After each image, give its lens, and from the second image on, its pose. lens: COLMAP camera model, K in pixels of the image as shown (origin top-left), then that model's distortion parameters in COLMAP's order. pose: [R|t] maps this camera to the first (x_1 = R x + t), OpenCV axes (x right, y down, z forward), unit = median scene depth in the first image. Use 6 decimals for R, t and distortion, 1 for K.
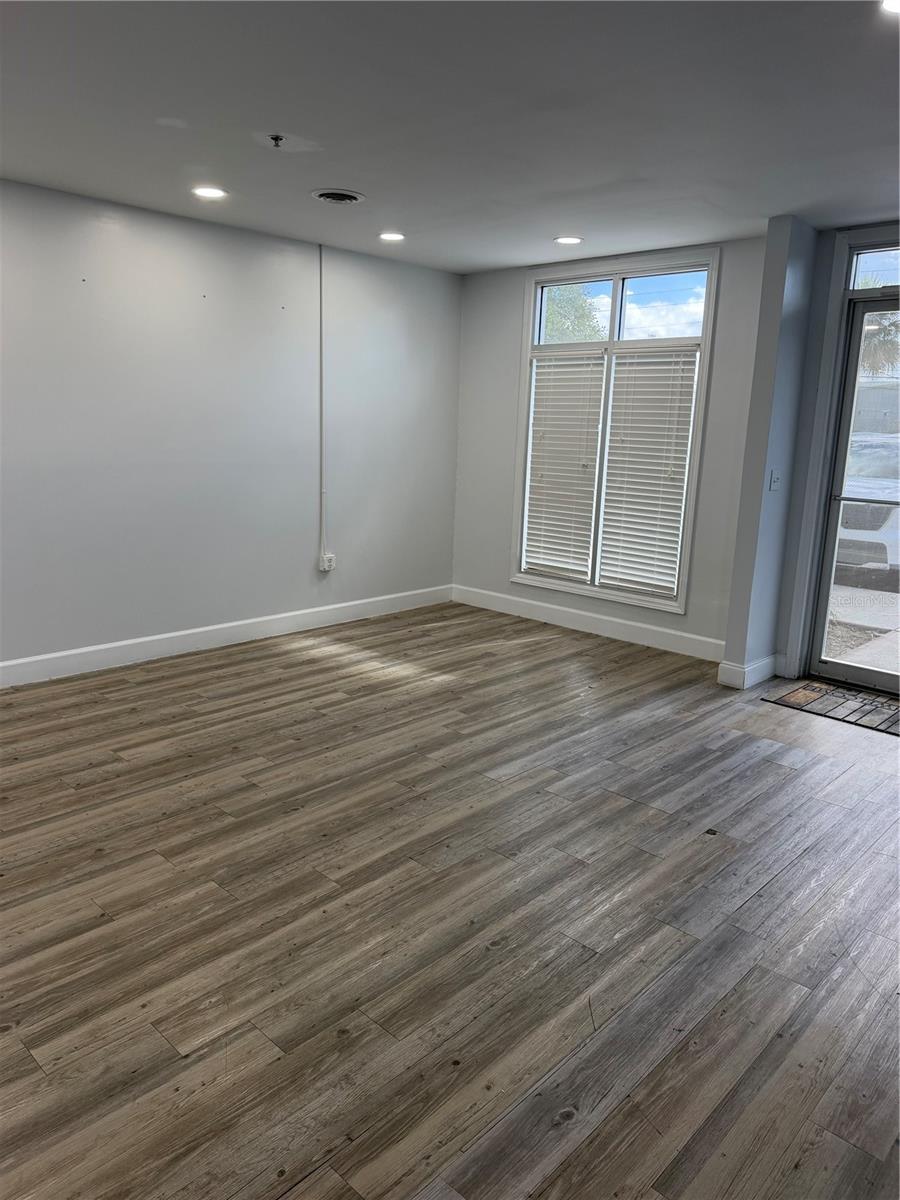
lens RADIAL K [[876.1, 0, 424.6], [0, 876.1, 589.6], [0, 0, 1]] dist [0.071243, -0.090280]
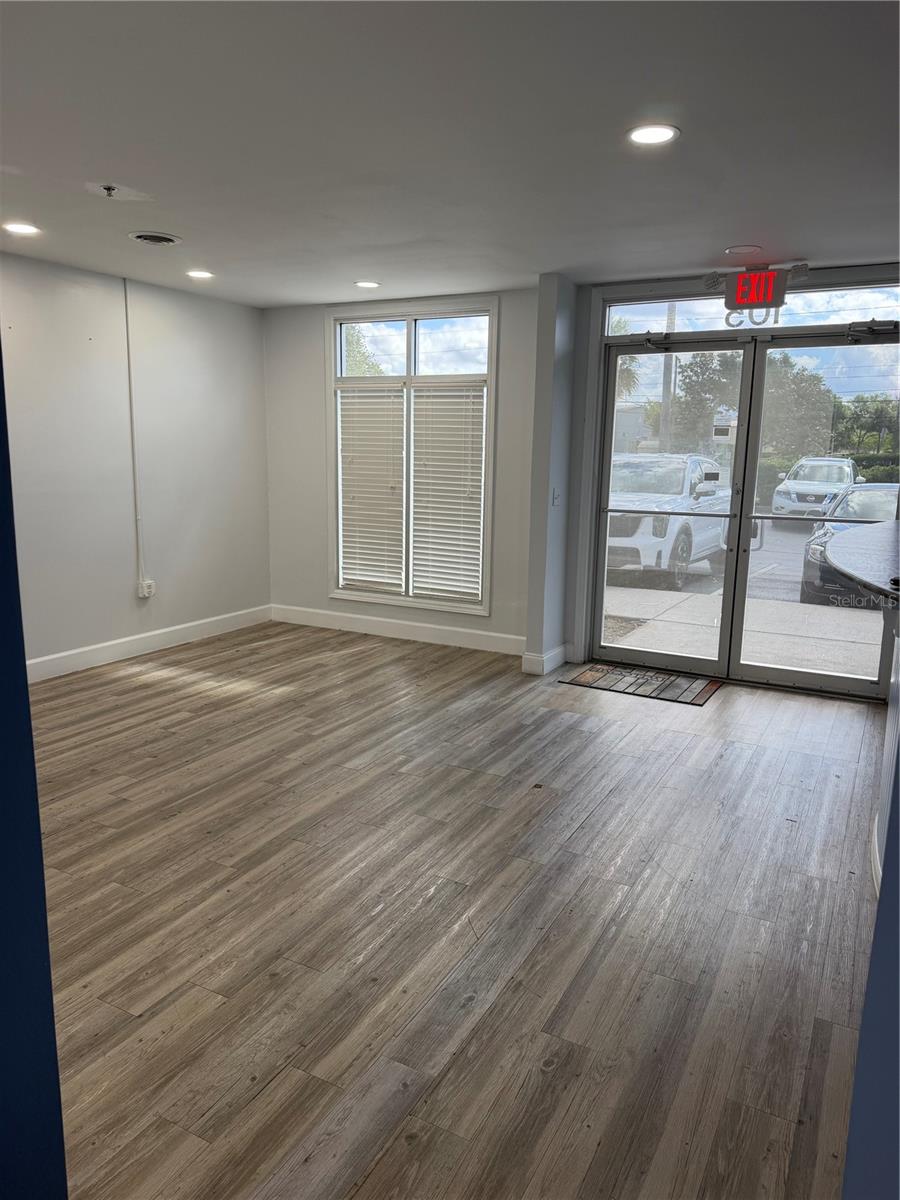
lens RADIAL K [[876.1, 0, 435.7], [0, 876.1, 604.7], [0, 0, 1]] dist [0.071243, -0.090280]
pose [[0.964193, -0.061347, 0.258008, -0.083125], [0.063685, 0.997970, -0.000707, 0.012777], [-0.257441, 0.017112, 0.966142, -0.103145]]
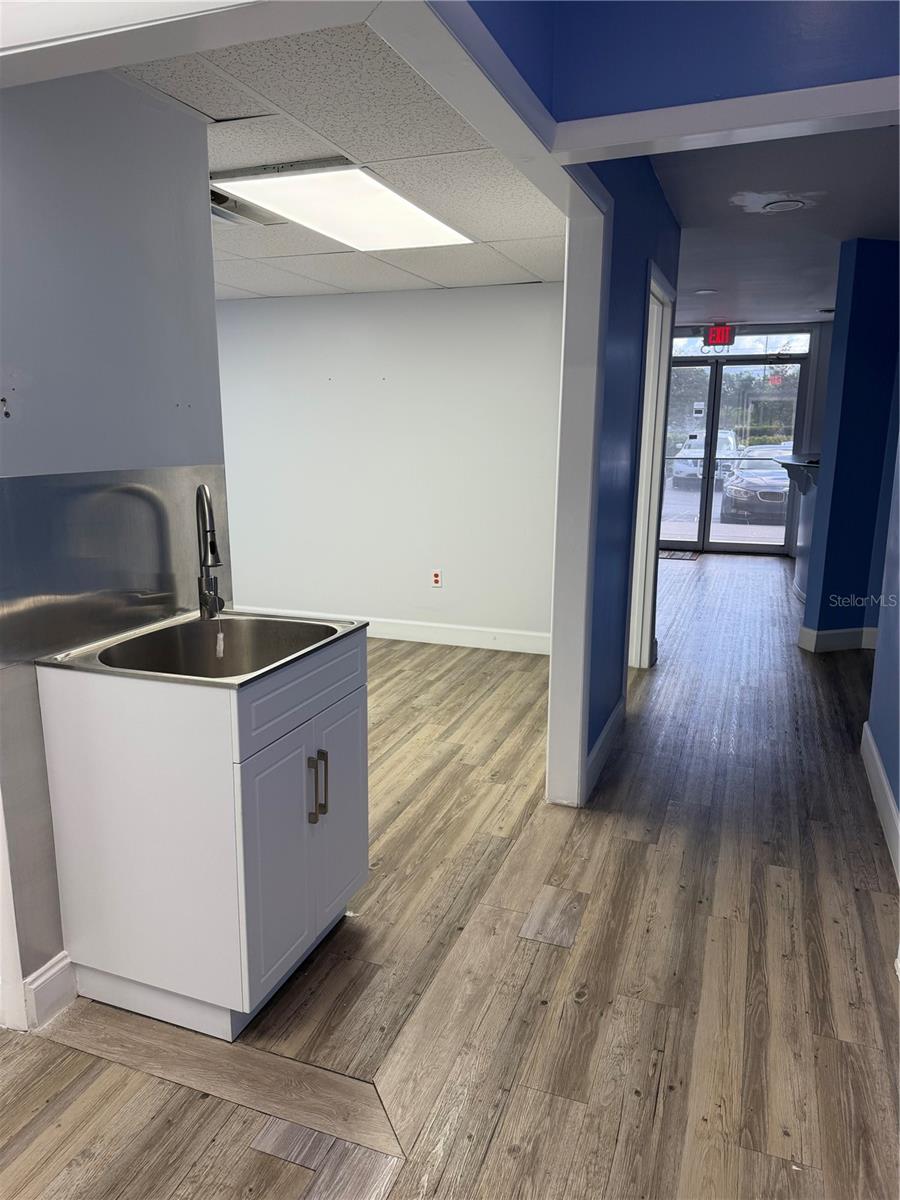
lens RADIAL K [[876.1, 0, 446.2], [0, 876.1, 604.0], [0, 0, 1]] dist [0.071243, -0.090280]
pose [[0.917814, -0.098457, 0.384608, -0.908489], [0.092016, 0.995136, 0.035165, 0.150762], [-0.386199, 0.003115, 0.922410, -0.874531]]
